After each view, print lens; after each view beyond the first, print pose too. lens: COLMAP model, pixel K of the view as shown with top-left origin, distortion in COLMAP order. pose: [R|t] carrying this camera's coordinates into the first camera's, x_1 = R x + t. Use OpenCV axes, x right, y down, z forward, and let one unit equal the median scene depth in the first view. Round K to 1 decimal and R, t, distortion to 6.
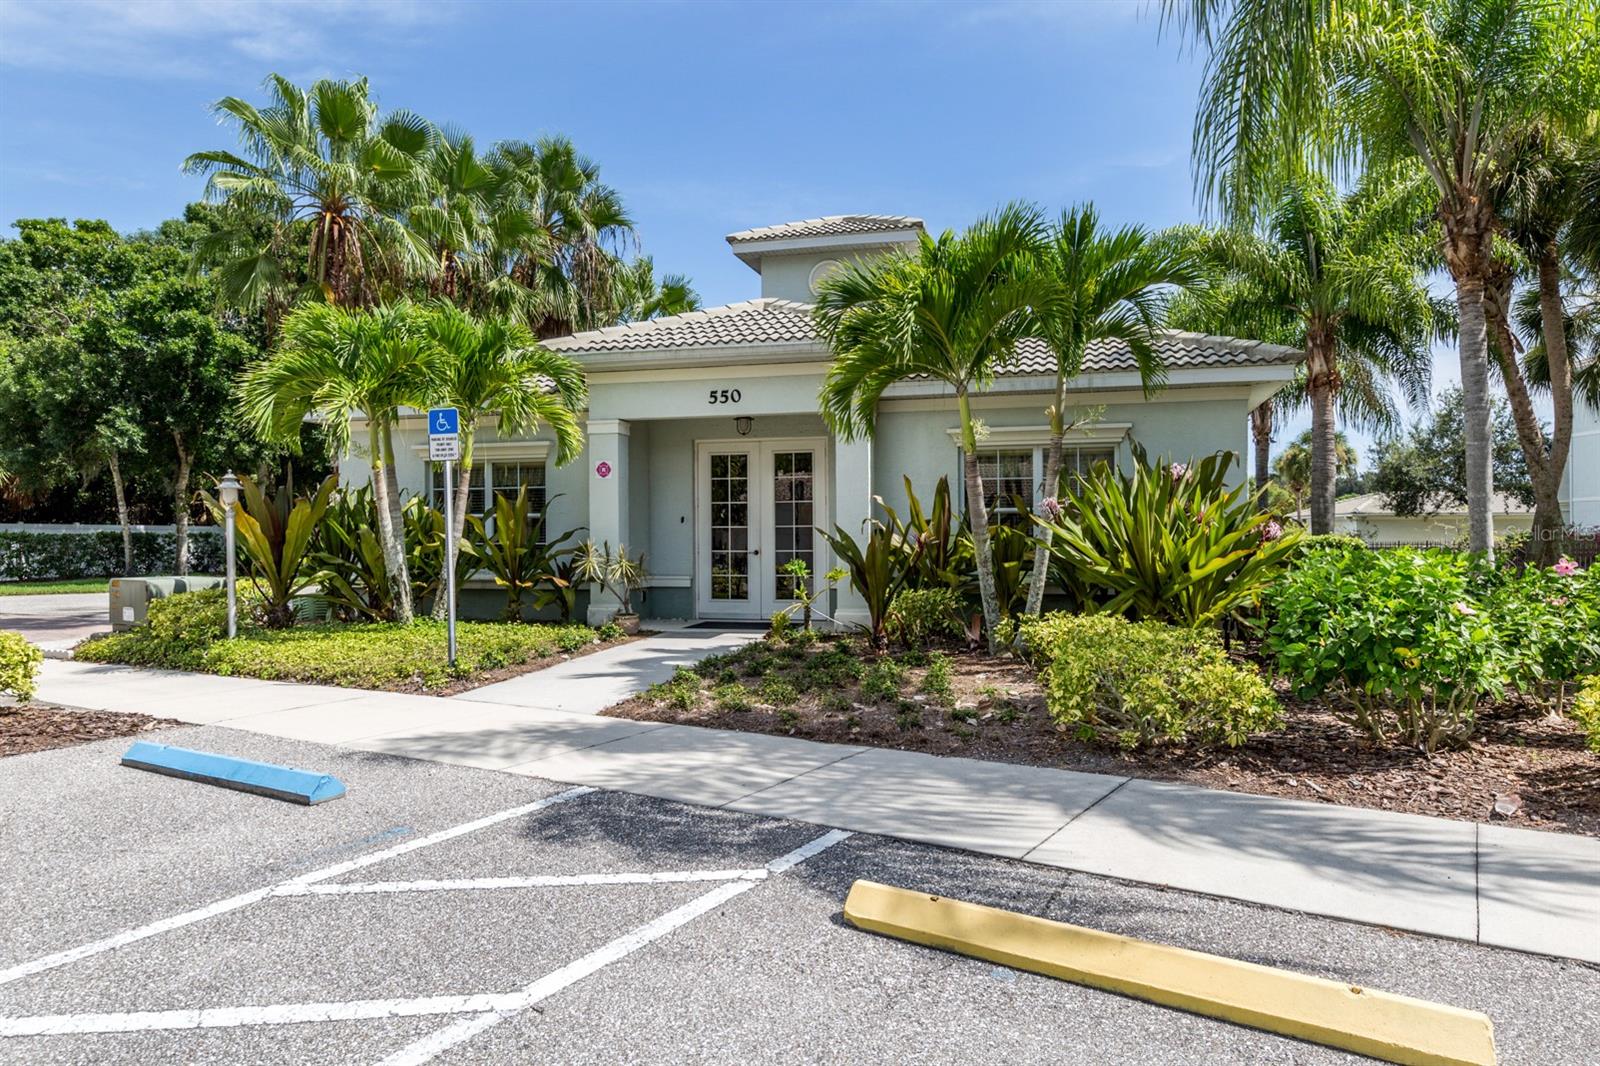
lens RADIAL K [[922.5, 0, 800.0], [0, 922.5, 533.0], [0, 0, 1]] dist [0.004160, 0.001987]
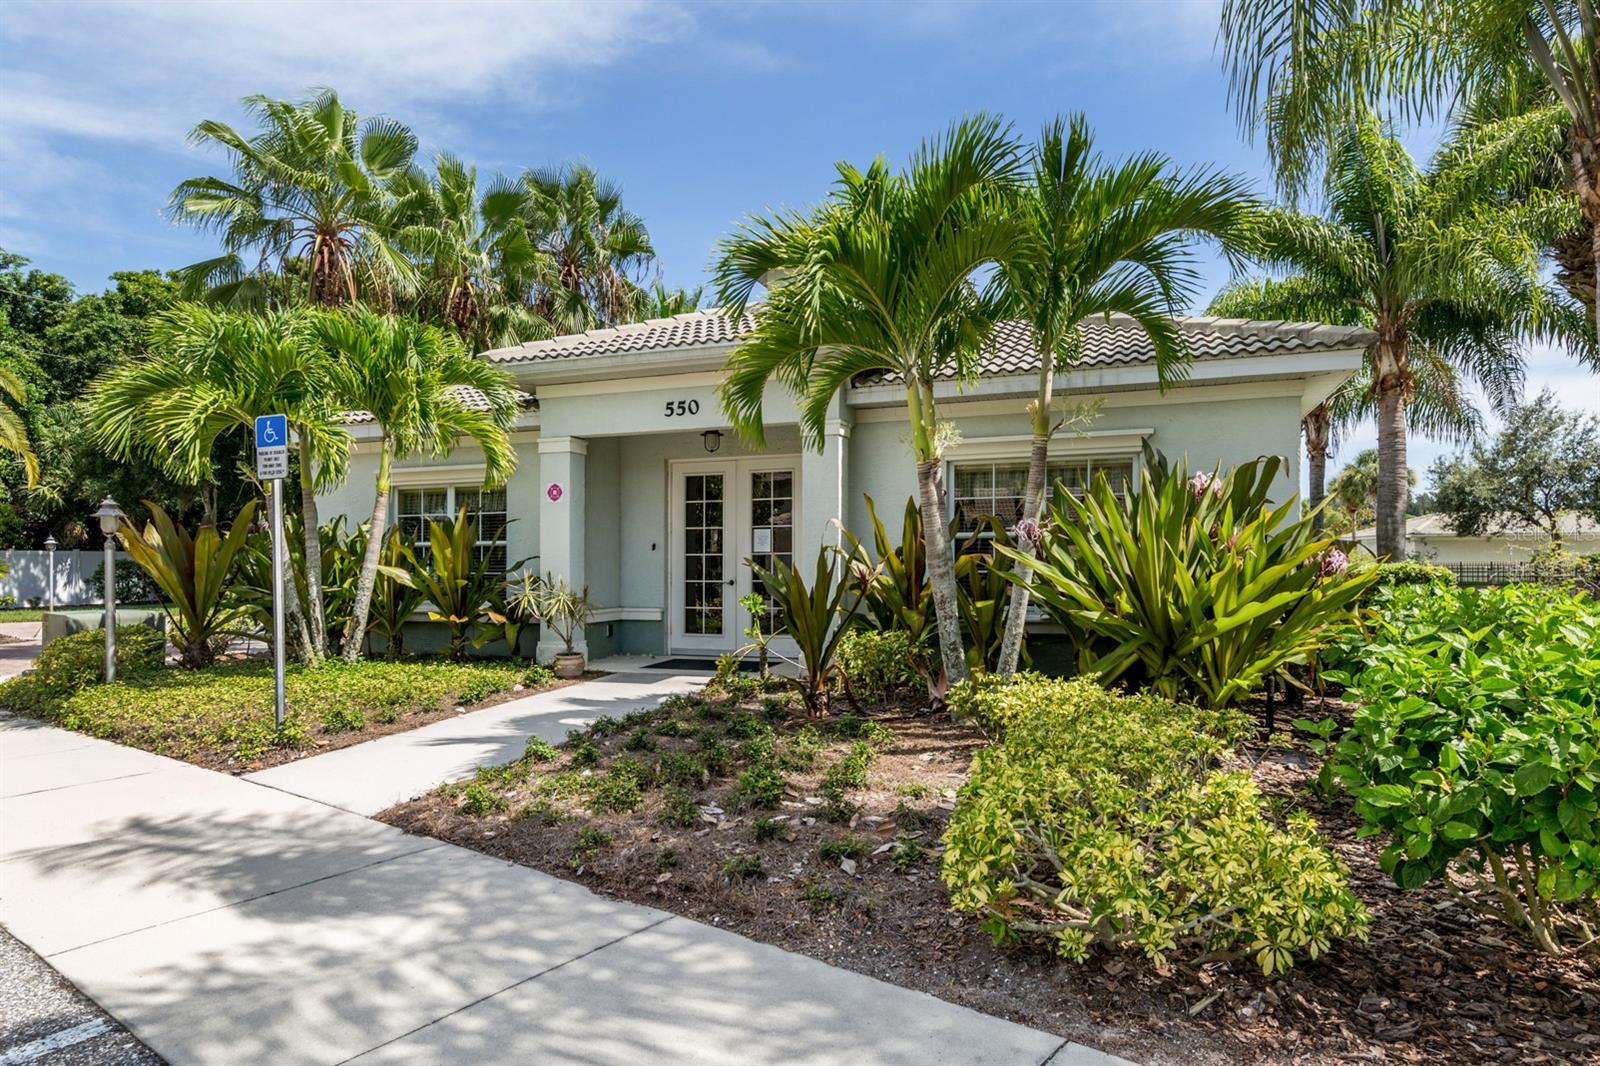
lens RADIAL K [[830.5, 0, 800.7], [0, 830.5, 572.4], [0, 0, 1]] dist [0.003238, 0.000007]
pose [[0.995985, -0.002125, -0.089500, 0.113350], [0.003994, 0.999778, 0.020708, -0.006894], [0.089436, -0.020982, 0.995772, 0.232897]]
